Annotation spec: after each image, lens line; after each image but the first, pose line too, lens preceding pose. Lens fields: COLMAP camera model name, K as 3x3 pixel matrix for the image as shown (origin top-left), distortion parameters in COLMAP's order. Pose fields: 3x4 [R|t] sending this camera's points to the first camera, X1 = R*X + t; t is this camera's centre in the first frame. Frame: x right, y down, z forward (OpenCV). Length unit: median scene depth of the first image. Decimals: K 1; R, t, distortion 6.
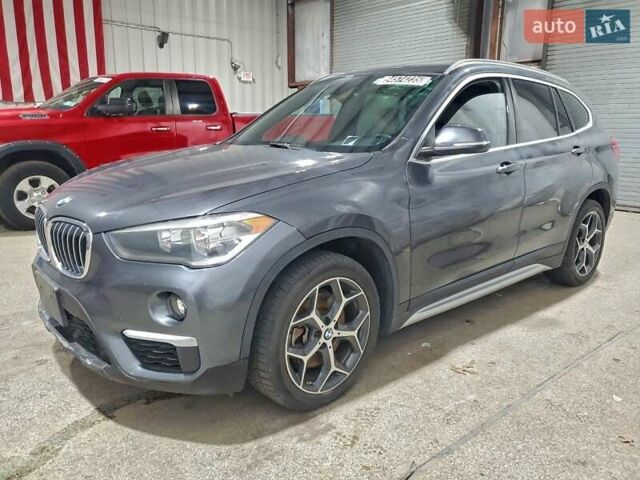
lens RADIAL K [[510.4, 0, 315.2], [0, 510.4, 240.3], [0, 0, 1]] dist [0.008886, 0.007049]
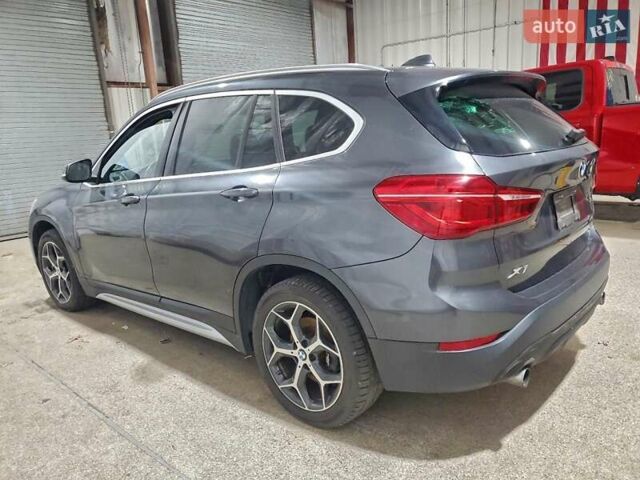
lens RADIAL K [[510.4, 0, 315.2], [0, 510.4, 240.3], [0, 0, 1]] dist [0.008886, 0.007049]
pose [[0.104352, 0.198470, -0.974536, 1.509637], [-0.151241, 0.971656, 0.181689, -0.318781], [0.982974, 0.128430, 0.131411, 1.309043]]
